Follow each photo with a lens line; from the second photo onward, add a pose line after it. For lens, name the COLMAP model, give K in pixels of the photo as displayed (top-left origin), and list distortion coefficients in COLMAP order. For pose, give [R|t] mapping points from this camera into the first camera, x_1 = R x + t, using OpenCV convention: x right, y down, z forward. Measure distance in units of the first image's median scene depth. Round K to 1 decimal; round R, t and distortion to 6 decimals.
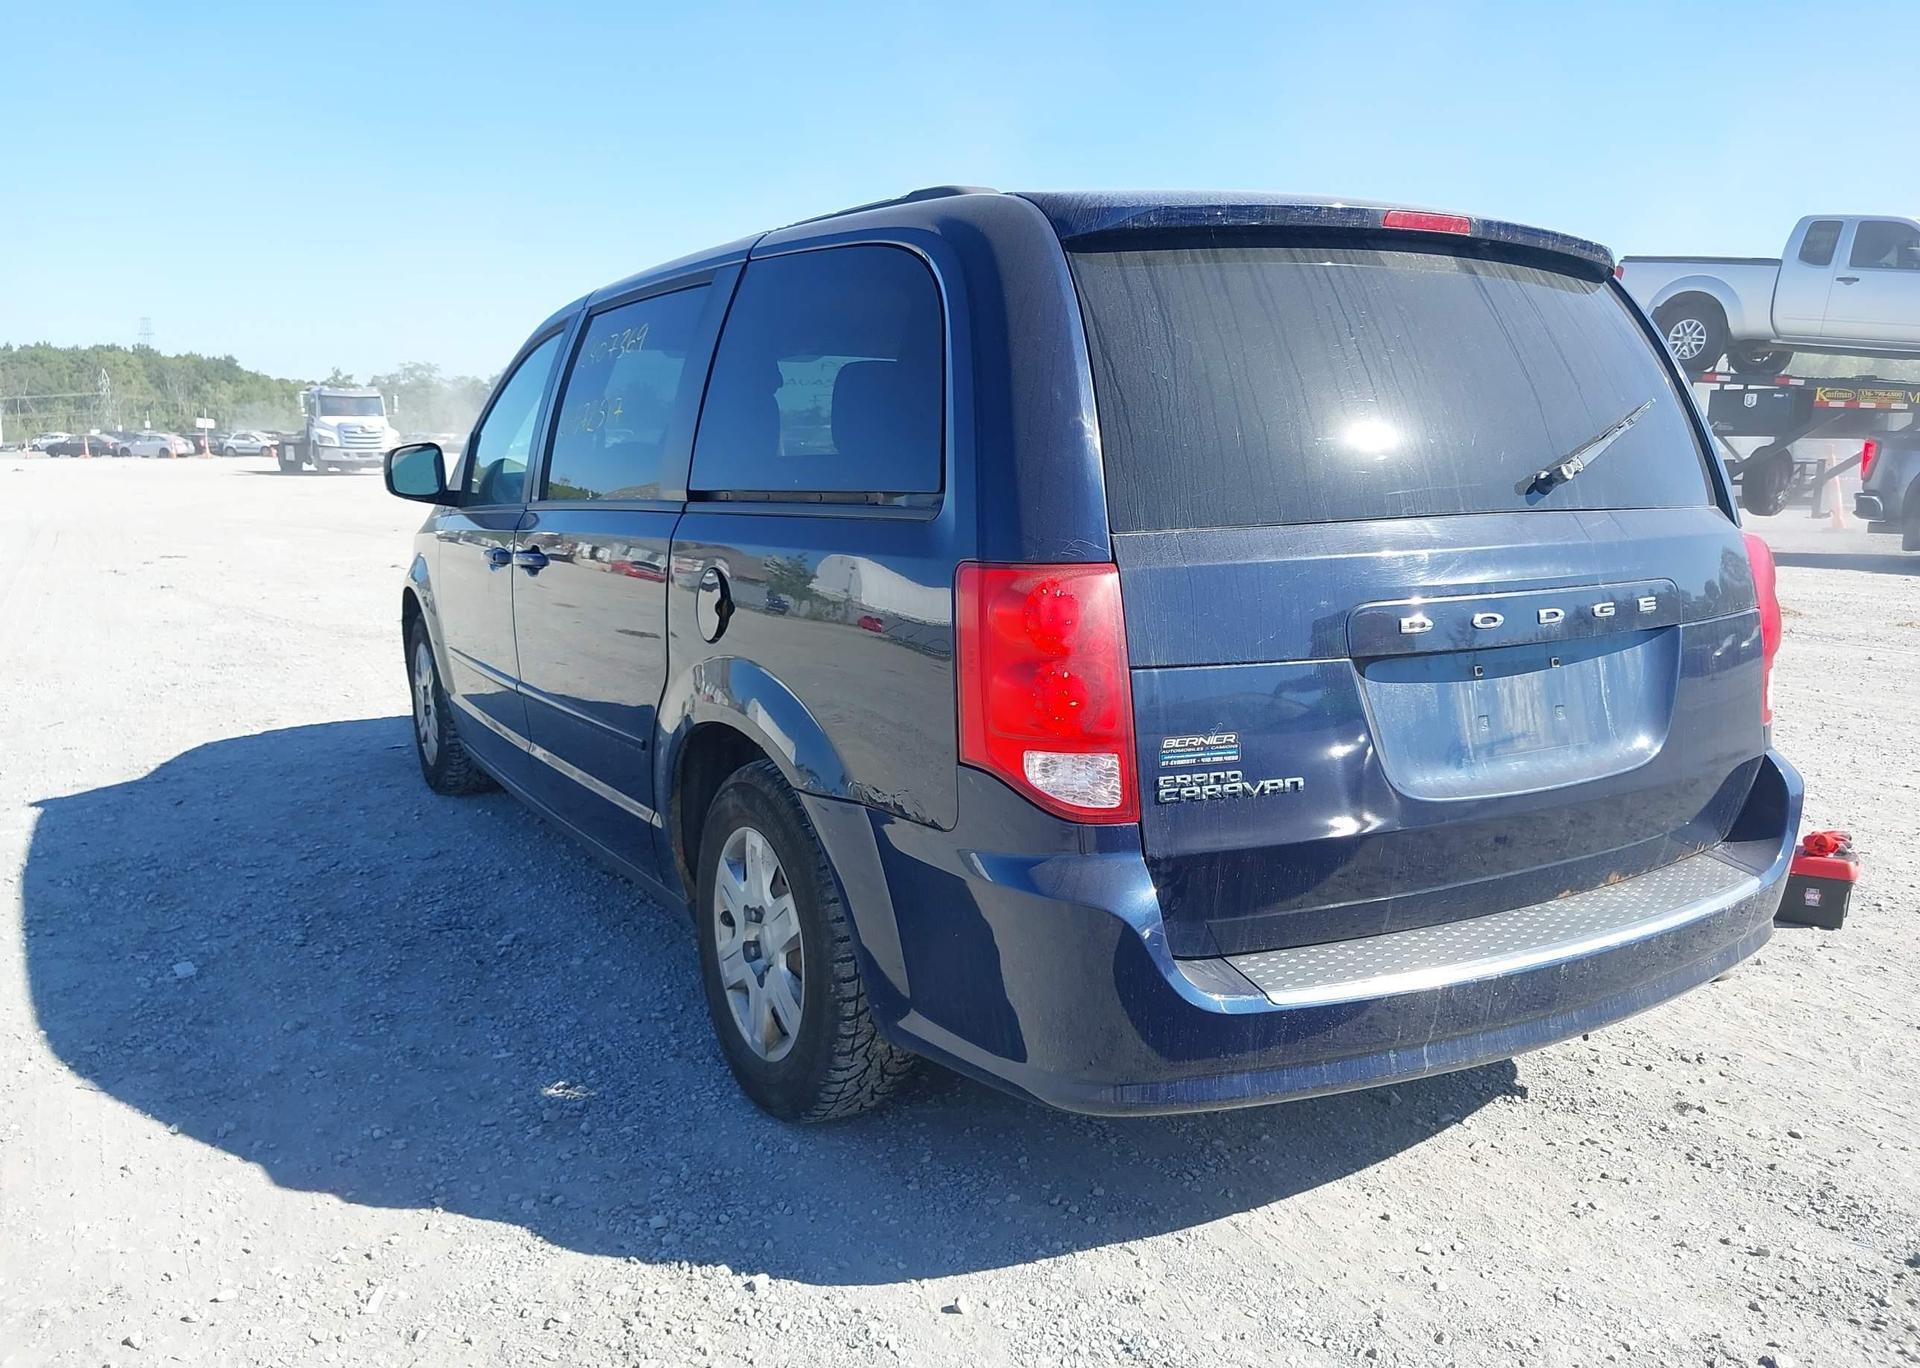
lens RADIAL K [[1531.2, 0, 956.7], [0, 1531.2, 683.8], [0, 0, 1]] dist [0.047340, -0.063913]
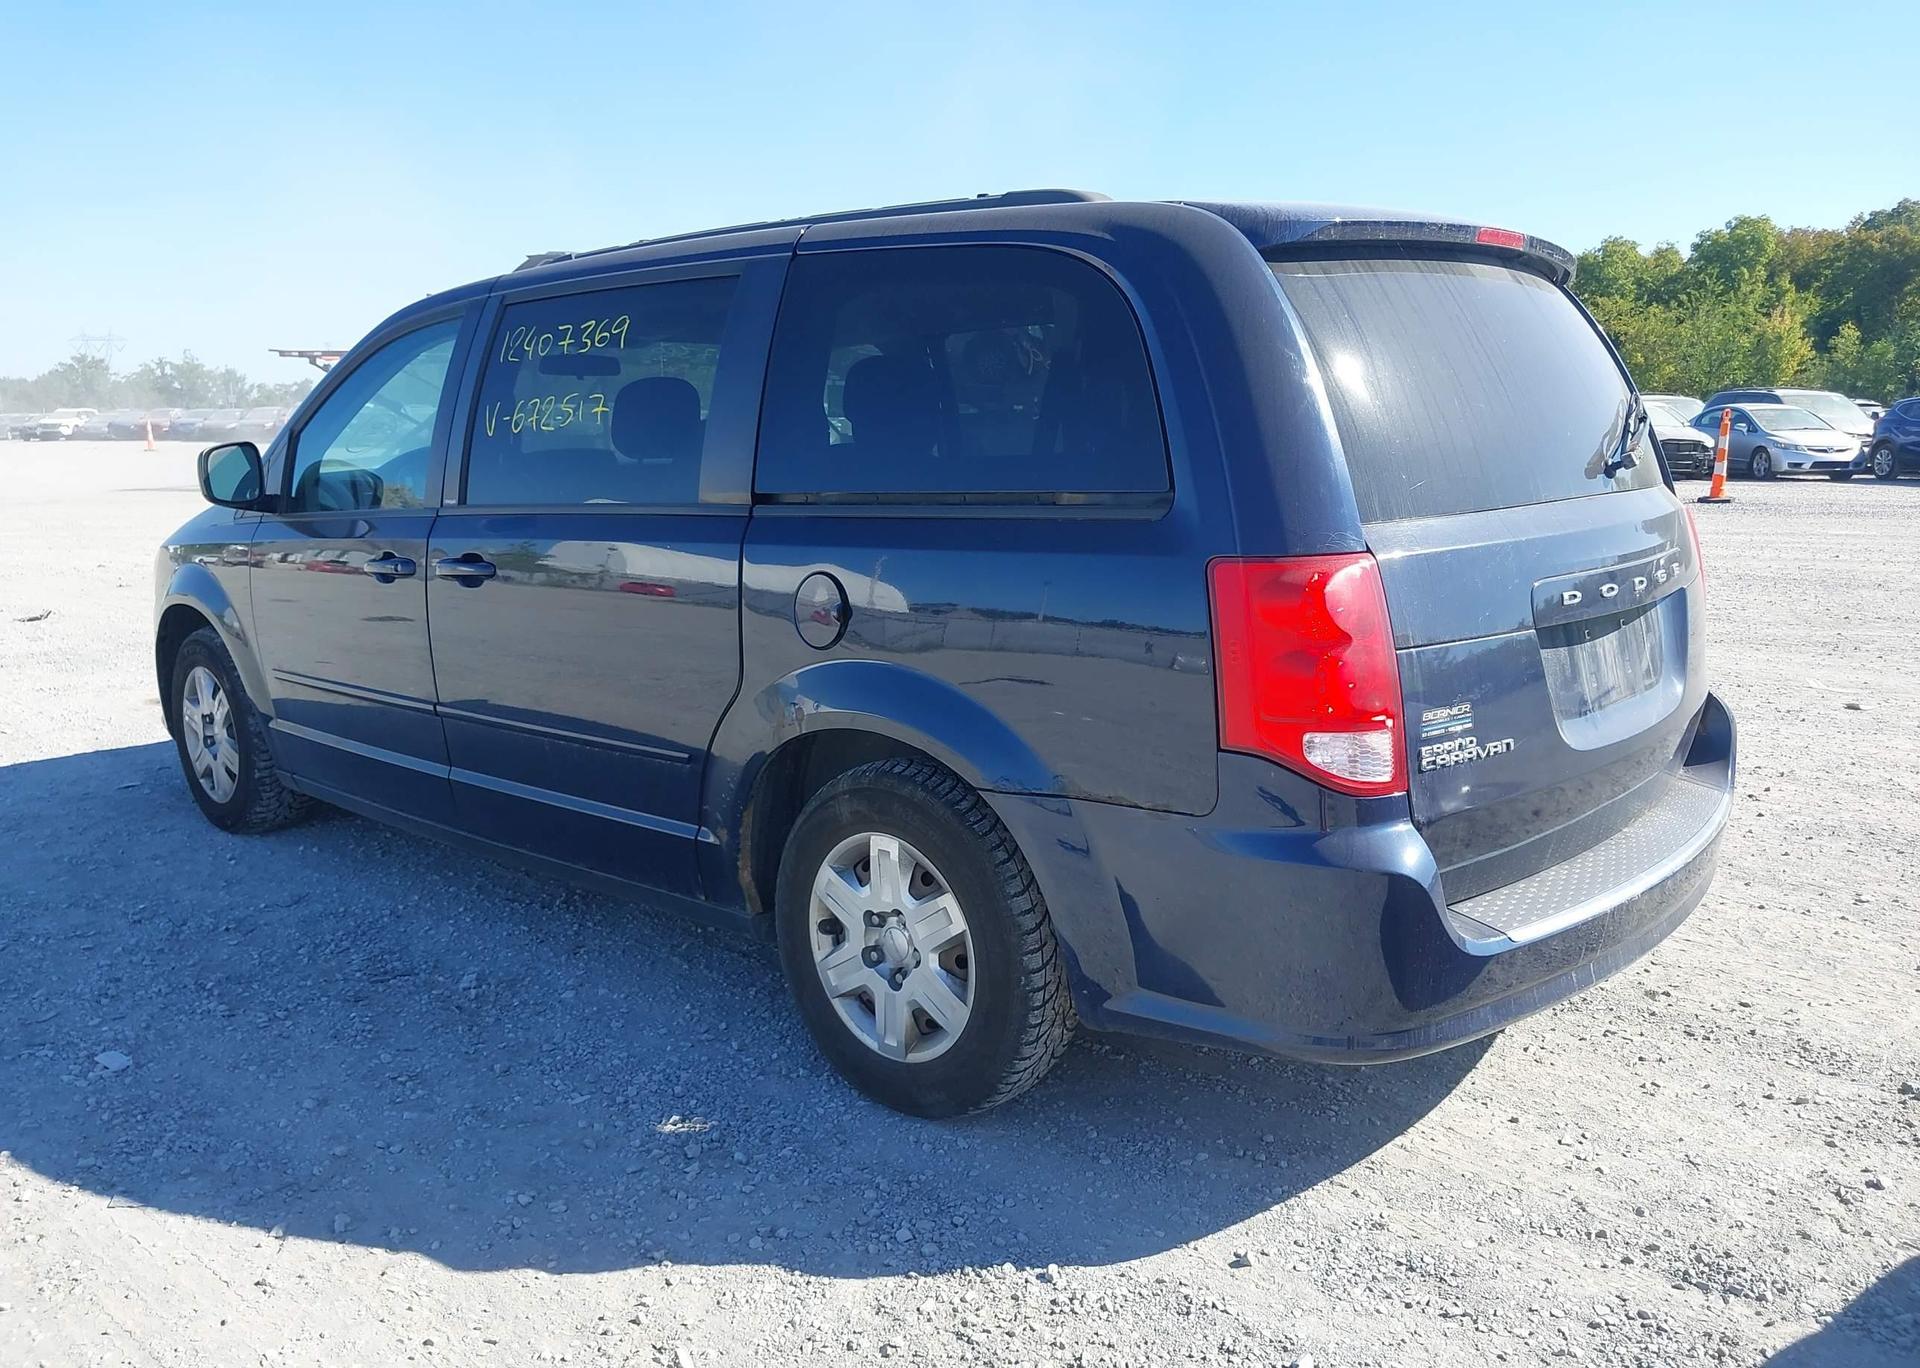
lens RADIAL K [[1531.2, 0, 940.2], [0, 1531.2, 682.8], [0, 0, 1]] dist [0.047340, -0.063913]
pose [[0.951442, -0.065337, 0.300813, -0.447118], [0.060537, 0.997846, 0.025261, -0.029162], [-0.301816, -0.005824, 0.953348, 0.049536]]
